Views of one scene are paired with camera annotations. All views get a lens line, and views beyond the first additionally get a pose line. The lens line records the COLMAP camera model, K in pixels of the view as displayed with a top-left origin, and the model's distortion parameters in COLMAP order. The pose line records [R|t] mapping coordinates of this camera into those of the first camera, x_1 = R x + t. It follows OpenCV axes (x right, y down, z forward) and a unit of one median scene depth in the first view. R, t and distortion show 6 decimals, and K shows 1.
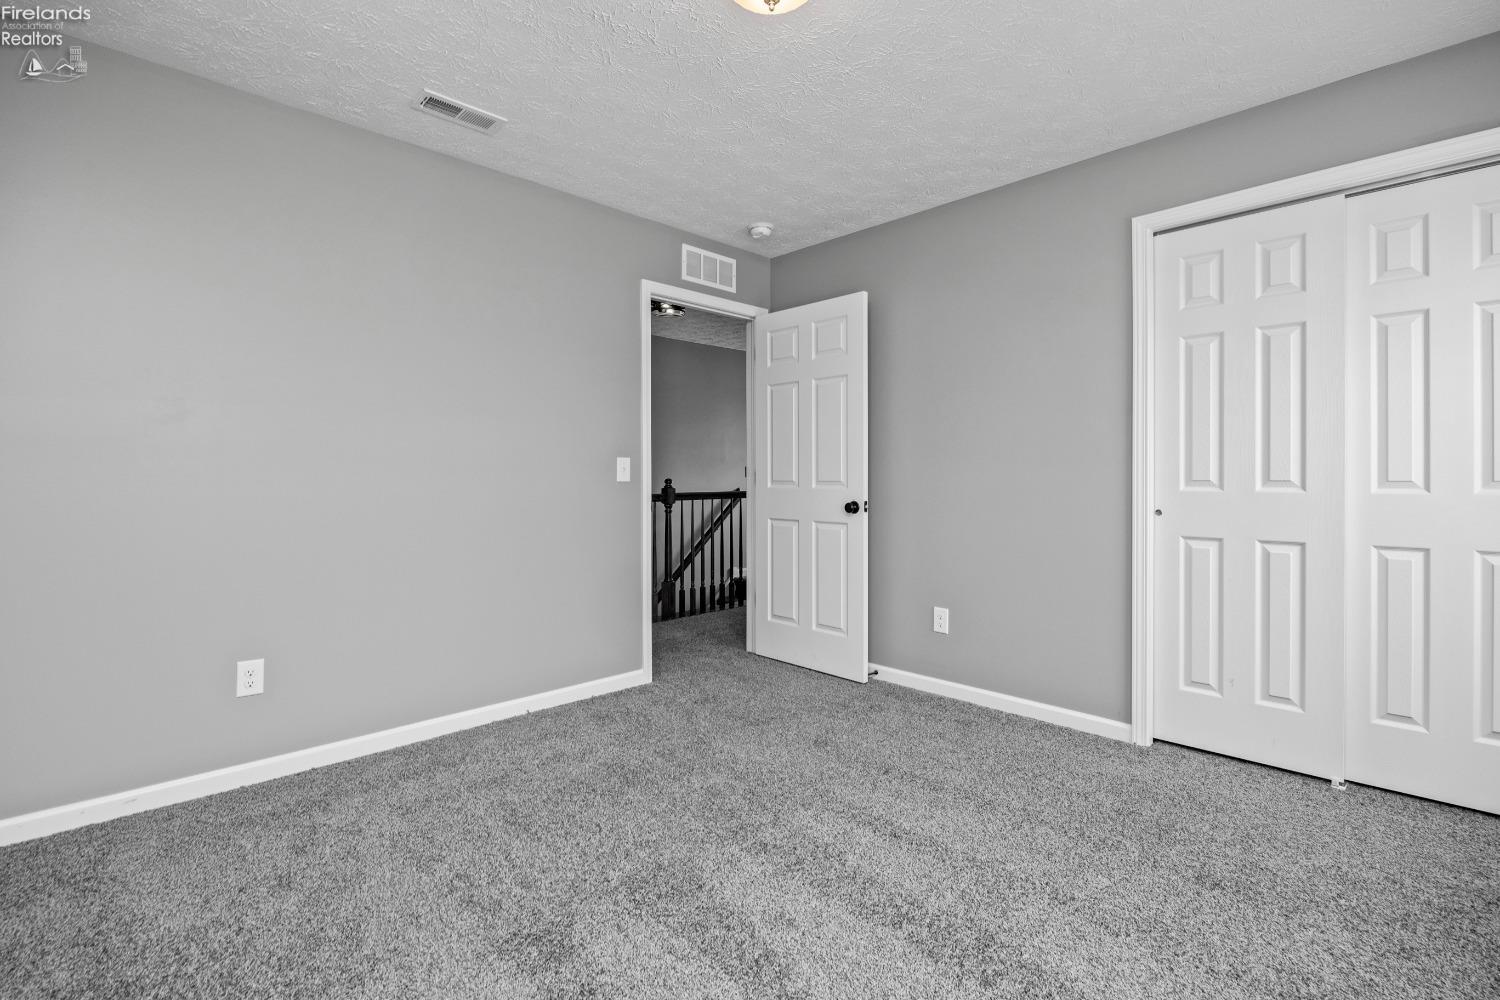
lens RADIAL K [[671.6, 0, 754.8], [0, 671.6, 483.0], [0, 0, 1]] dist [-0.012753, 0.000276]
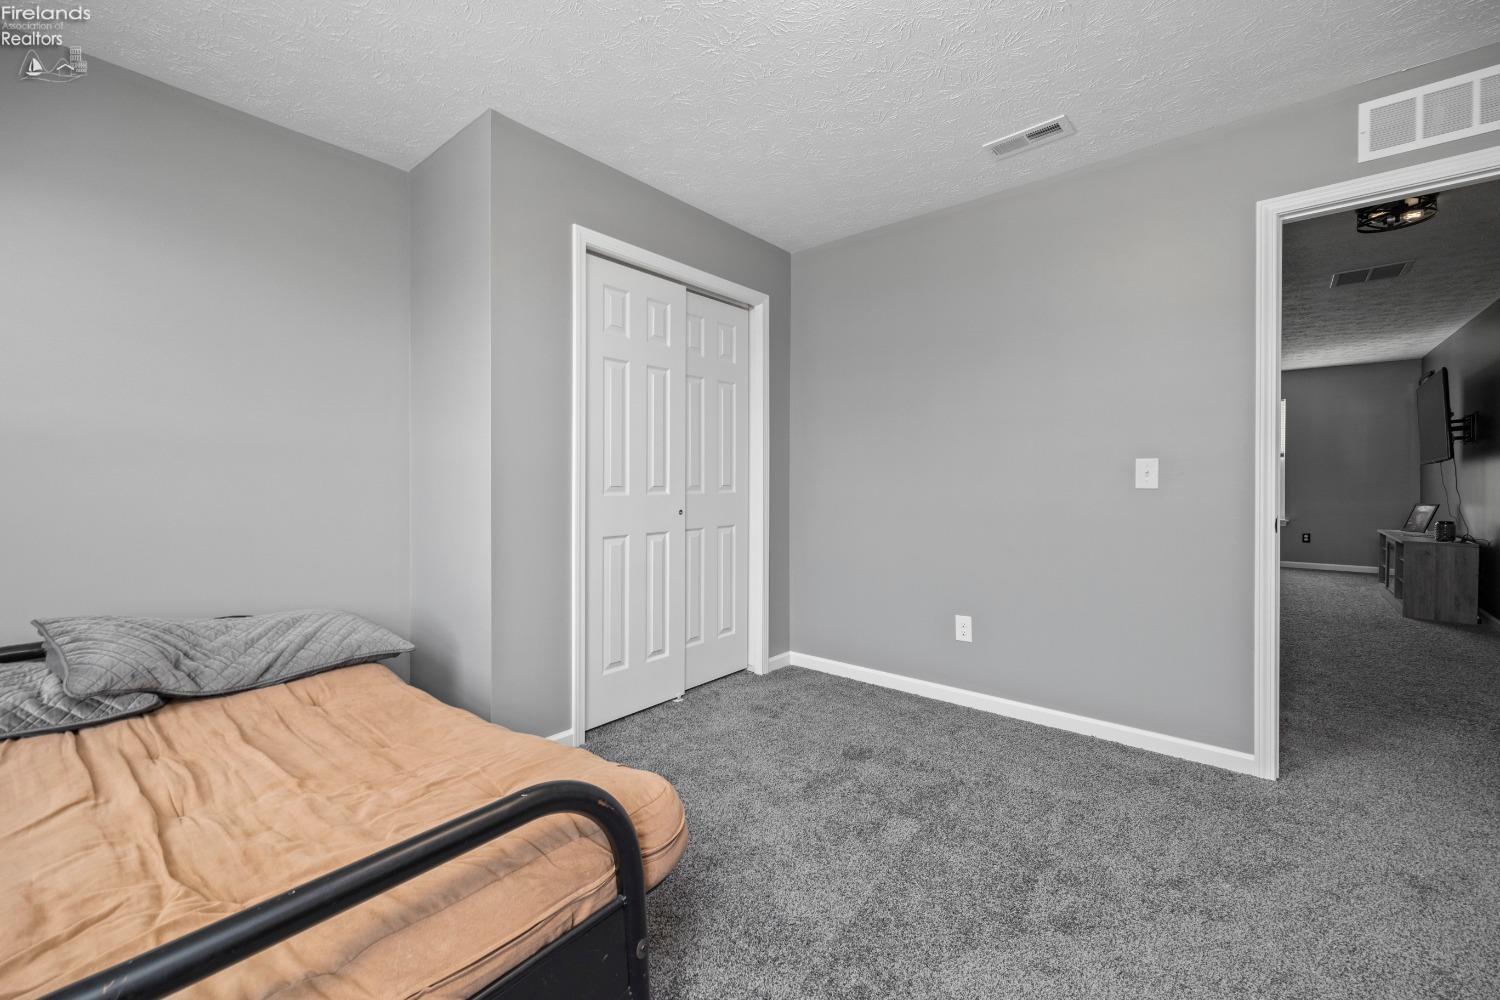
lens RADIAL K [[611.7, 0, 751.6], [0, 611.7, 482.8], [0, 0, 1]] dist [0.019328, -0.006832]
pose [[0.111727, 0.002463, -0.993736, 0.441717], [0.000306, 0.999997, 0.002513, -0.011345], [0.993739, -0.000585, 0.111726, 0.420665]]
